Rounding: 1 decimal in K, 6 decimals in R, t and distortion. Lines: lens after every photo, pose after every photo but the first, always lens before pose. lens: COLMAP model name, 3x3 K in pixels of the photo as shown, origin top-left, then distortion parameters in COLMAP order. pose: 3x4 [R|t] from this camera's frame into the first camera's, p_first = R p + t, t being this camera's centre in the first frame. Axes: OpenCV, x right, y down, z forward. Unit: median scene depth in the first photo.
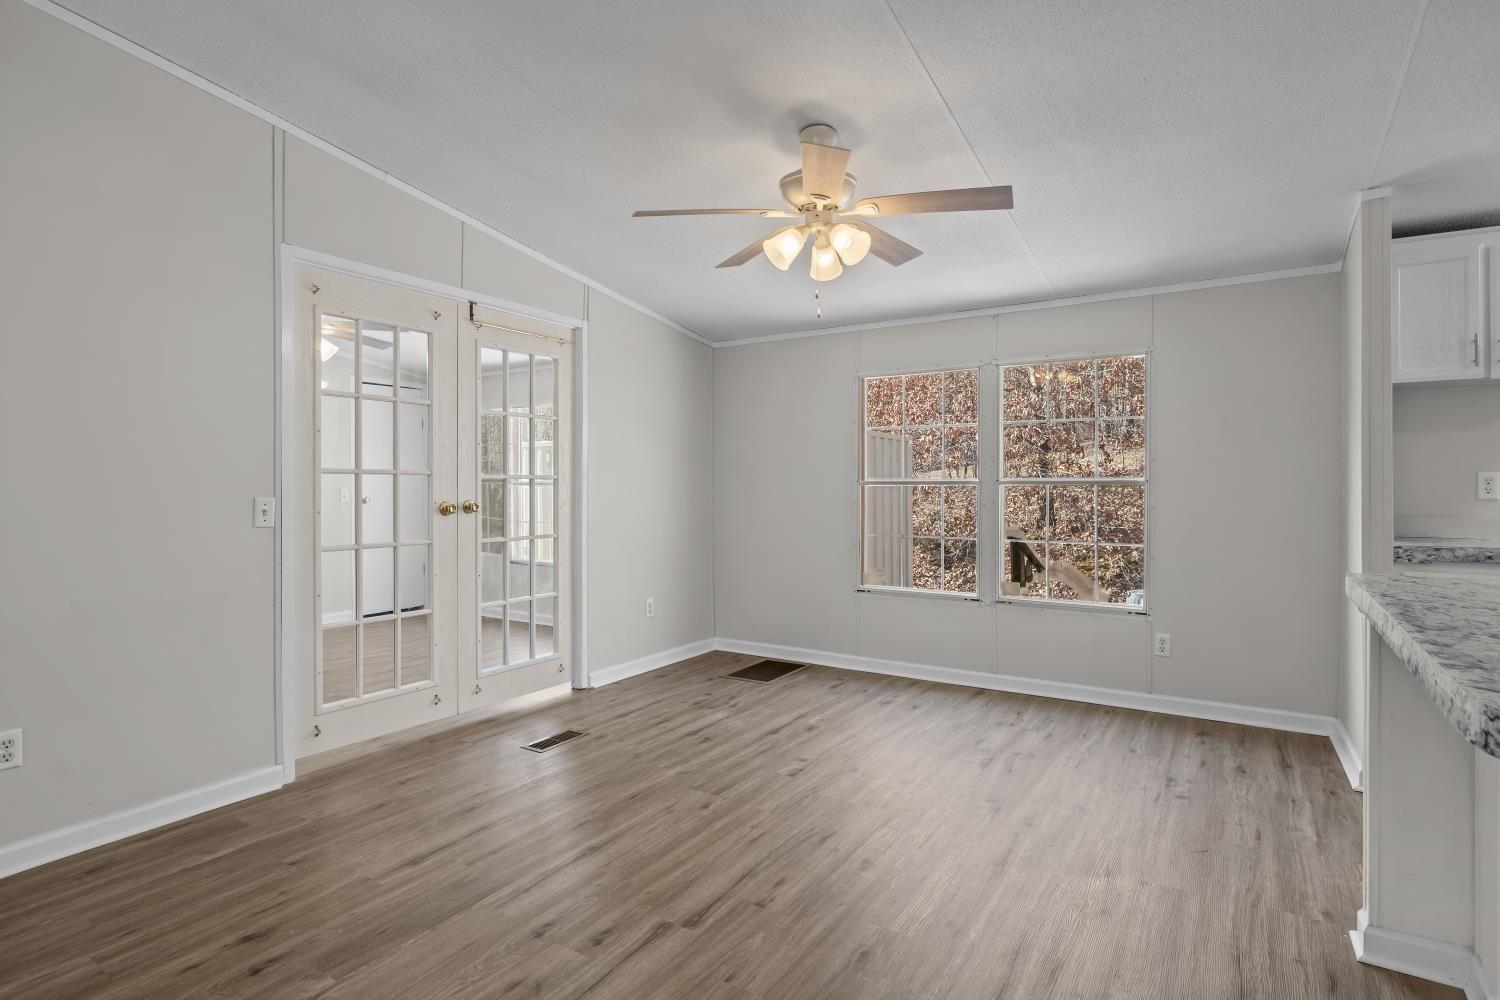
lens RADIAL K [[783.5, 0, 748.4], [0, 783.5, 491.2], [0, 0, 1]] dist [-0.001063, -0.000058]
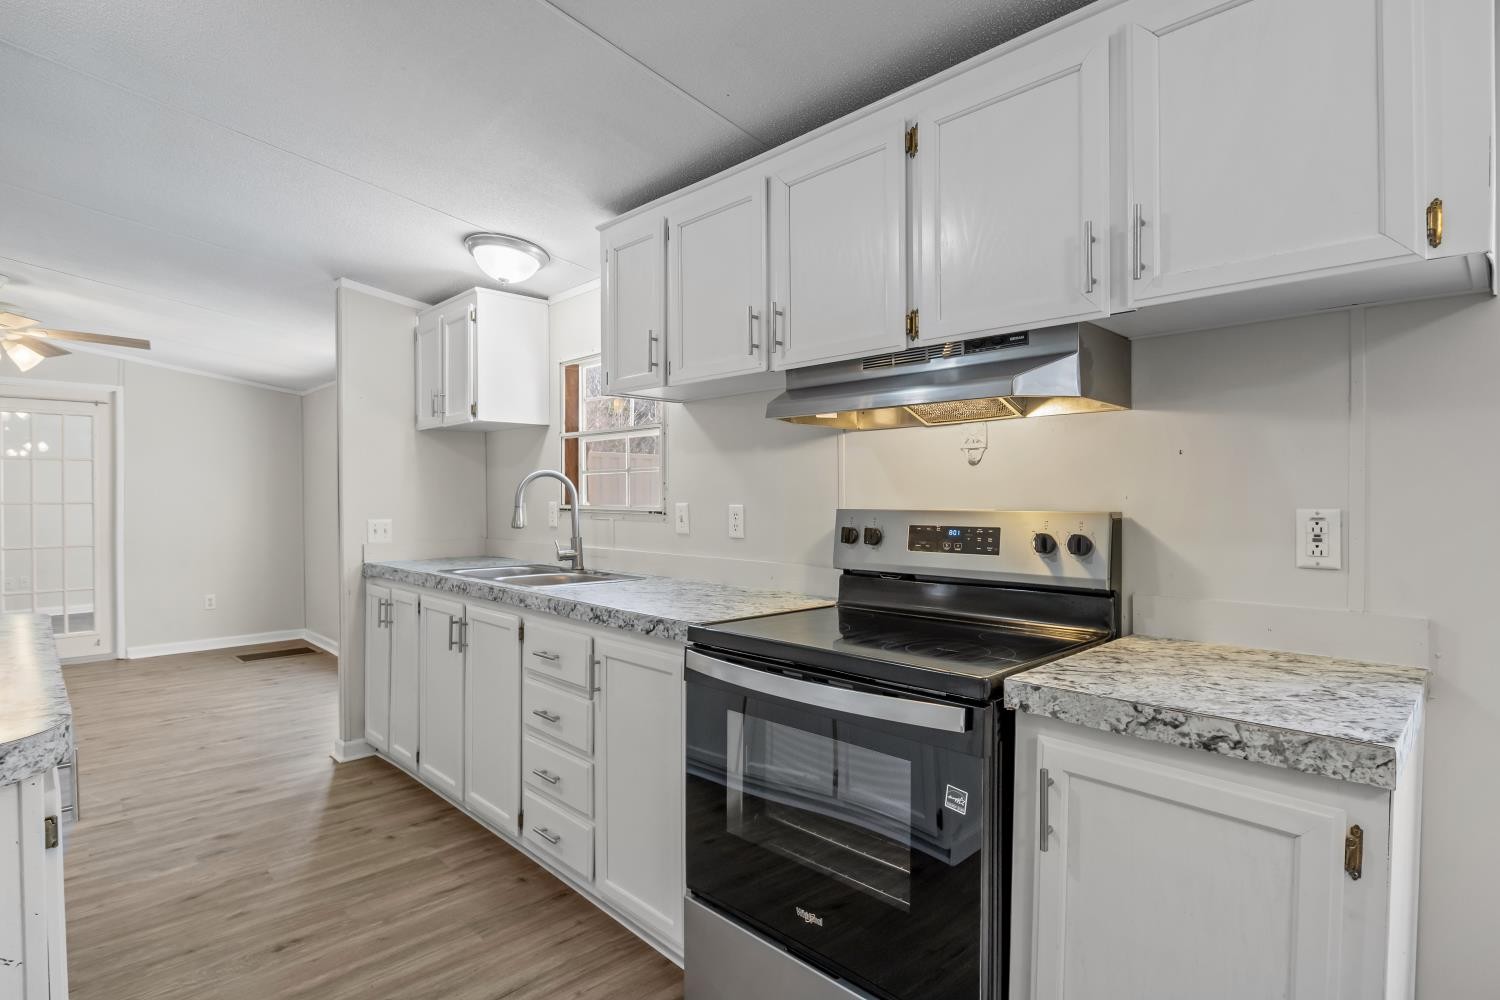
lens RADIAL K [[783.5, 0, 748.4], [0, 783.5, 491.2], [0, 0, 1]] dist [-0.001063, -0.000058]
pose [[0.972717, -0.002979, -0.231977, 1.144638], [0.000807, 0.999955, -0.009459, -0.022971], [0.231995, 0.009014, 0.972675, -0.059175]]
